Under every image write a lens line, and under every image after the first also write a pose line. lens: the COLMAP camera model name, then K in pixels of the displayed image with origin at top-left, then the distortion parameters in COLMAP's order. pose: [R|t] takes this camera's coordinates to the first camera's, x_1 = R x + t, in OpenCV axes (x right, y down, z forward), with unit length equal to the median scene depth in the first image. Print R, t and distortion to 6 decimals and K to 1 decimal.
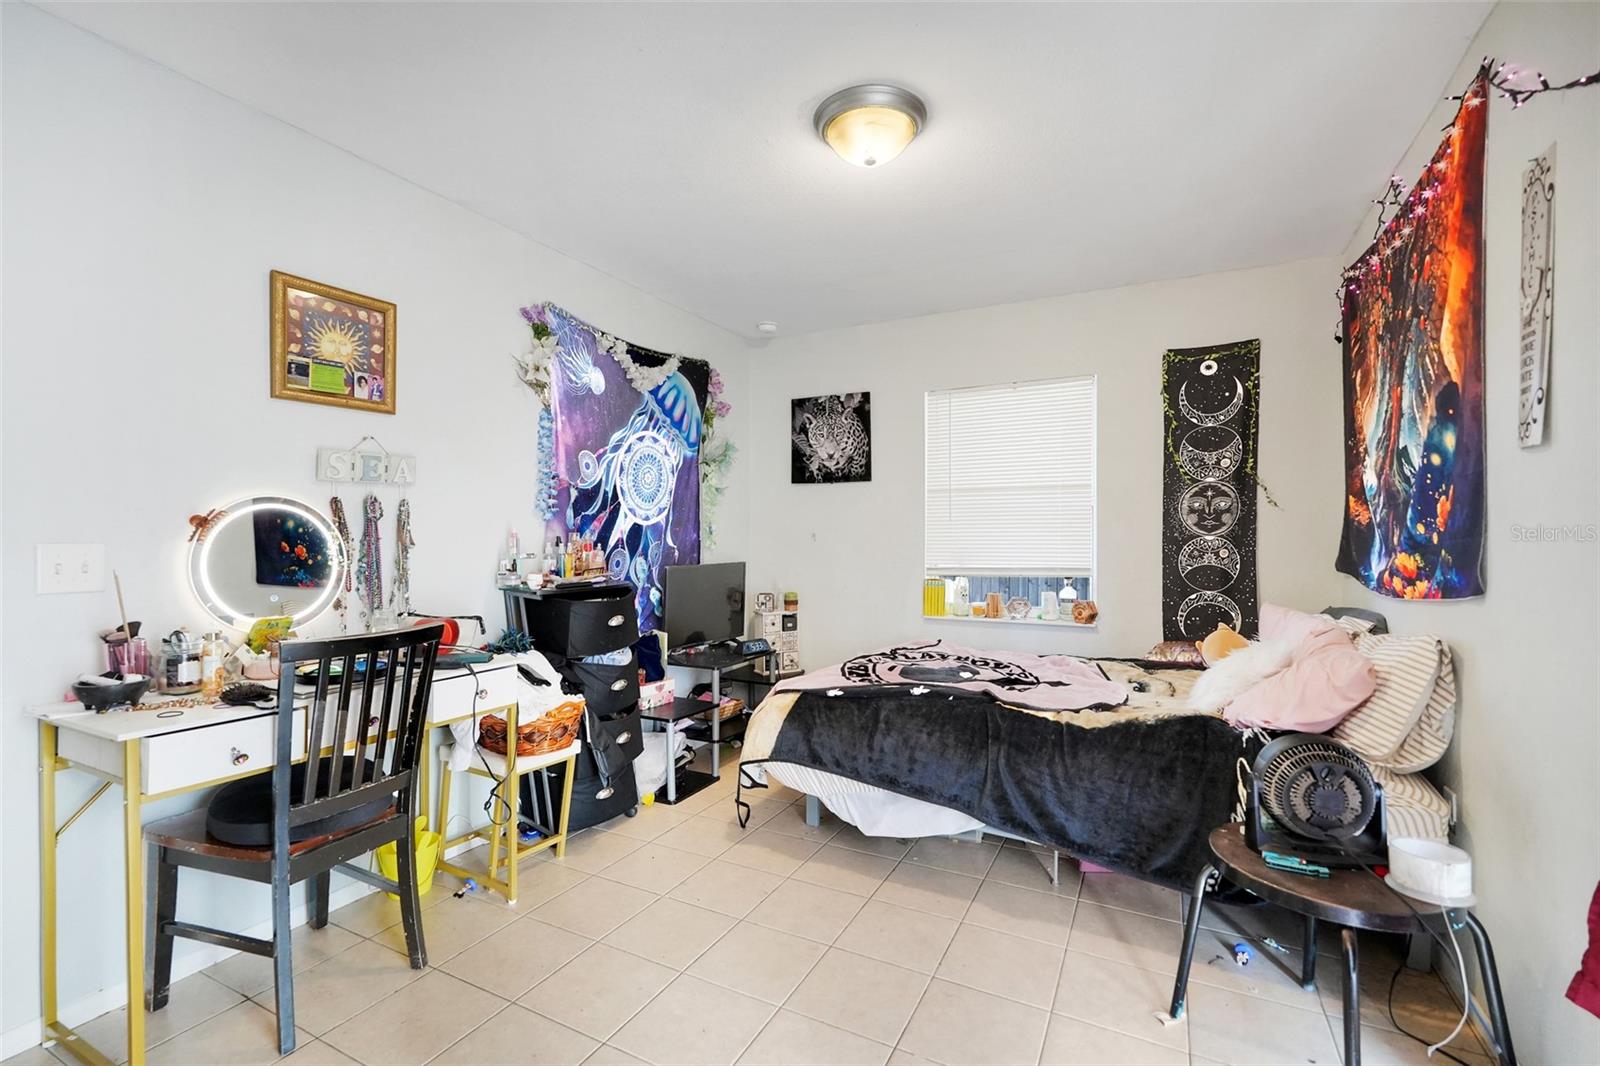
lens RADIAL K [[714.5, 0, 800.1], [0, 714.5, 536.1], [0, 0, 1]] dist [-0.011019, 0.002698]
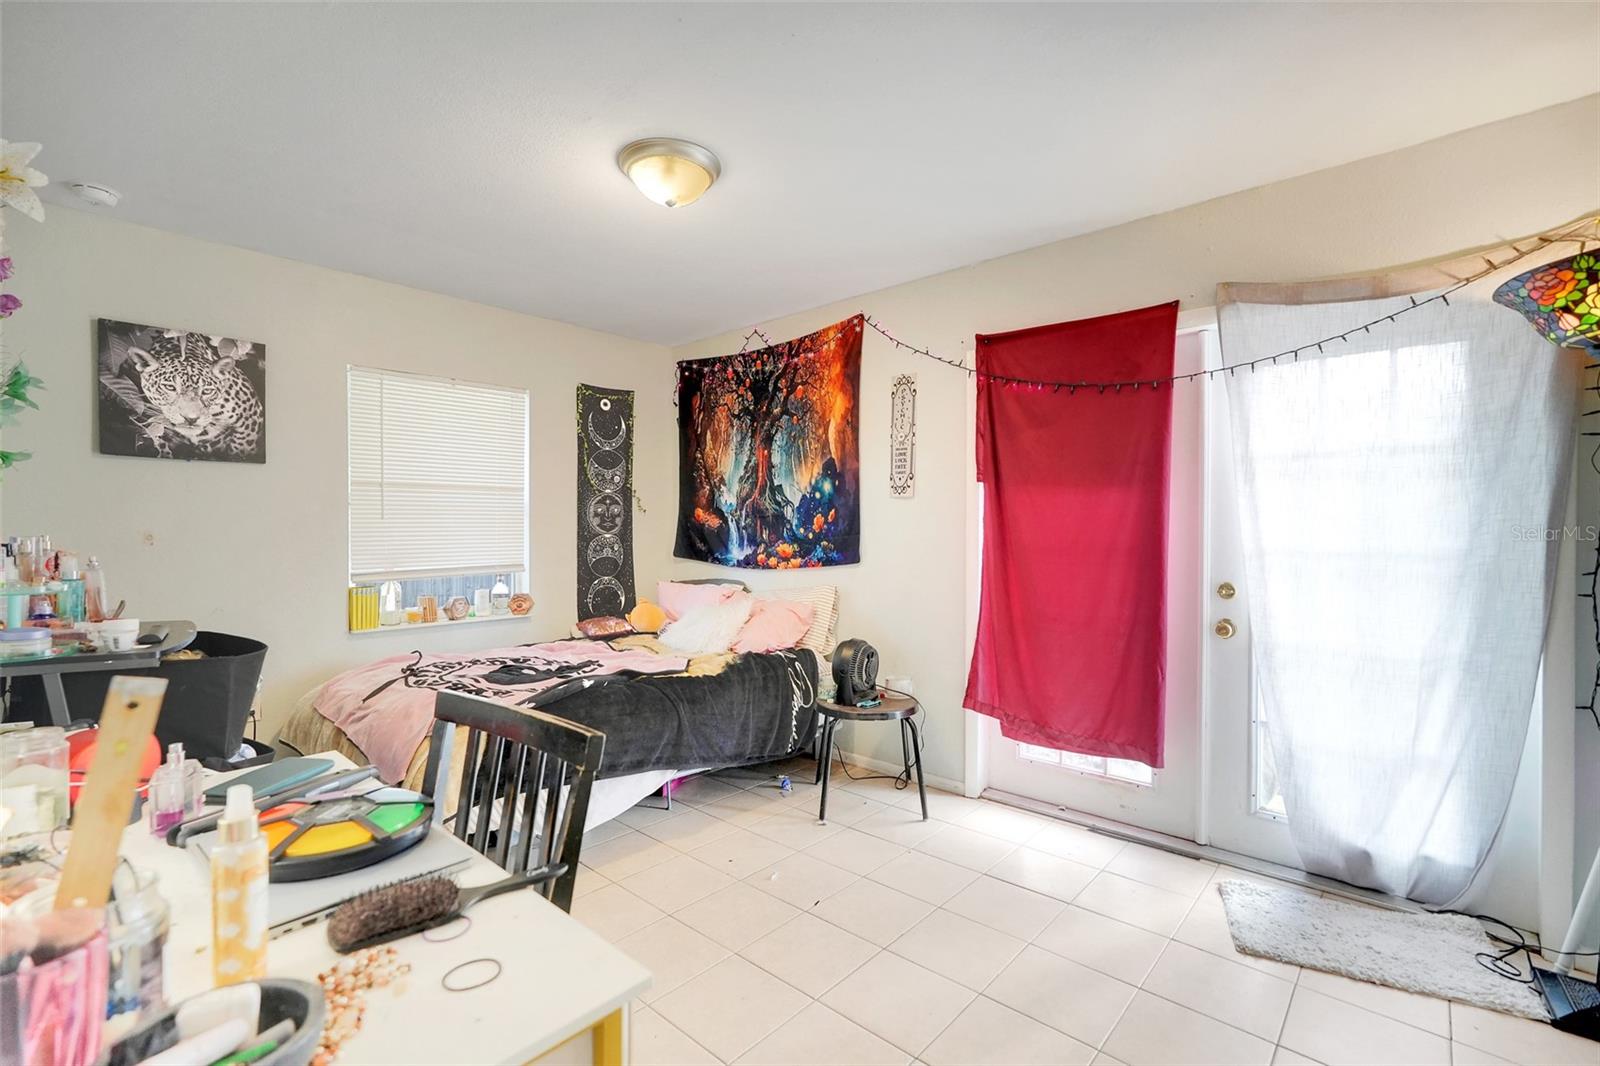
lens RADIAL K [[714.5, 0, 803.0], [0, 714.5, 532.8], [0, 0, 1]] dist [-0.011019, 0.002698]
pose [[0.241048, -0.005953, 0.970495, -0.595251], [0.001874, 0.999982, 0.005668, -0.009627], [-0.970511, 0.000453, 0.241055, 0.332840]]
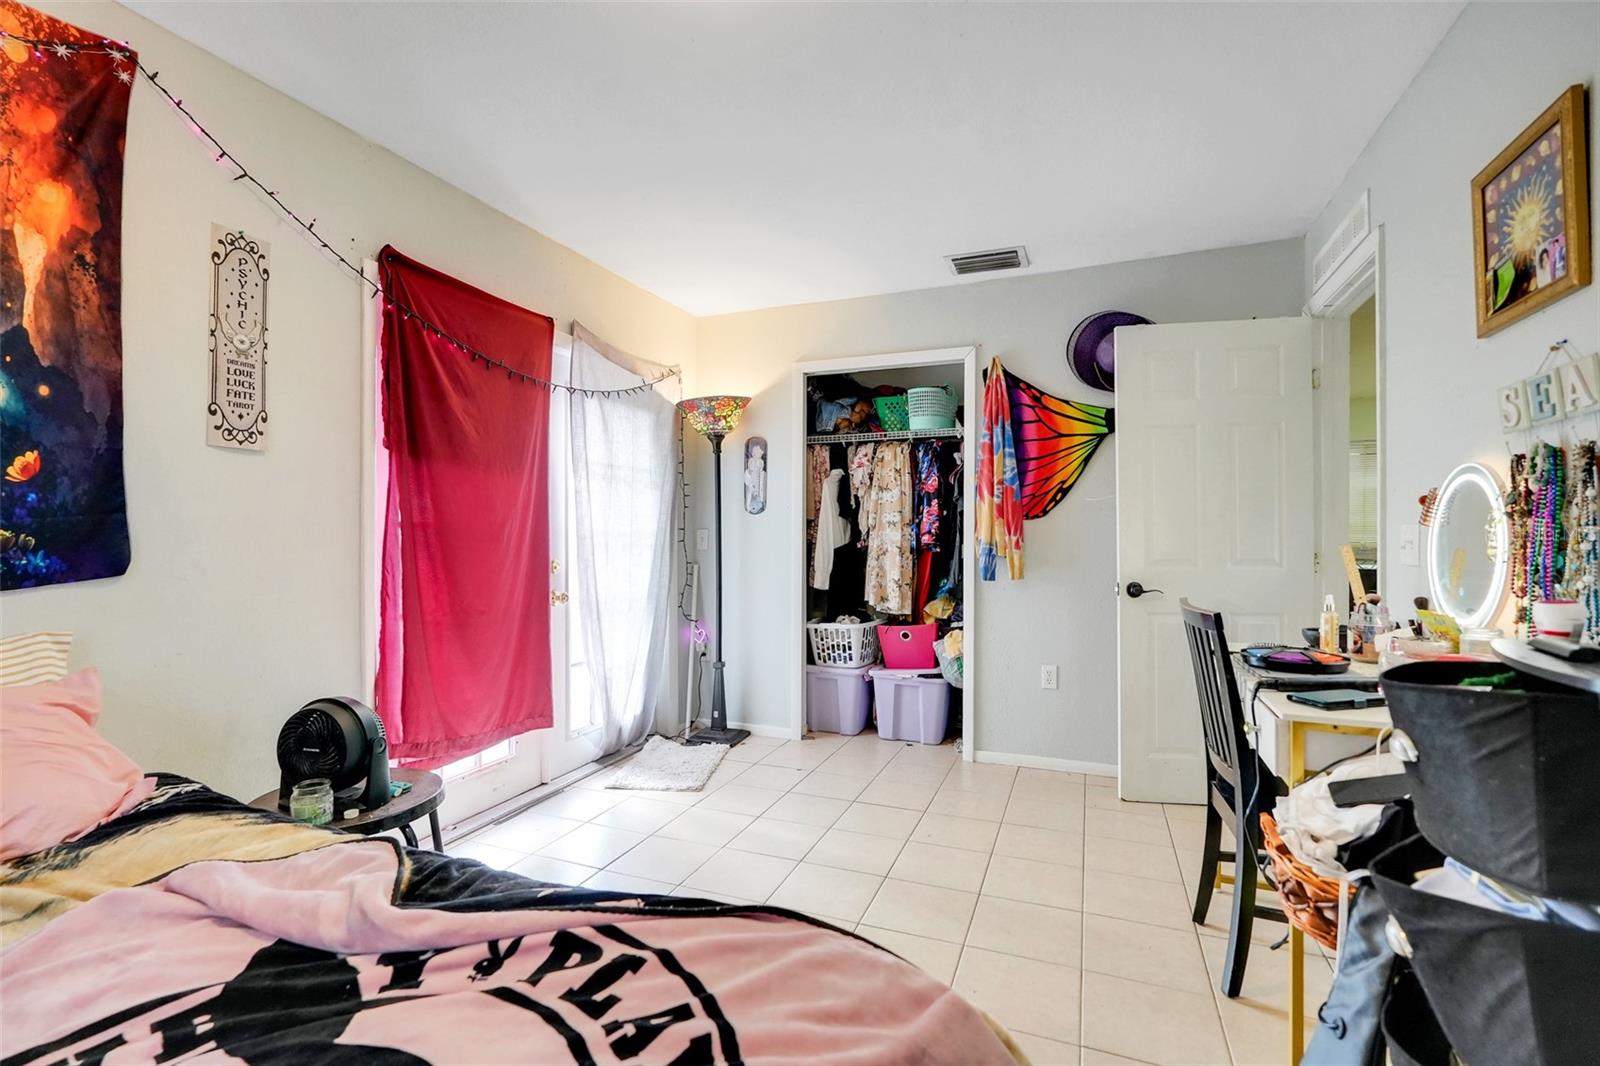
lens RADIAL K [[714.5, 0, 800.7], [0, 714.5, 533.1], [0, 0, 1]] dist [-0.011019, 0.002698]
pose [[-0.995141, -0.004242, -0.098365, 0.054174], [-0.004714, 0.999978, 0.004567, 0.008802], [0.098343, 0.005008, -0.995140, 1.073443]]
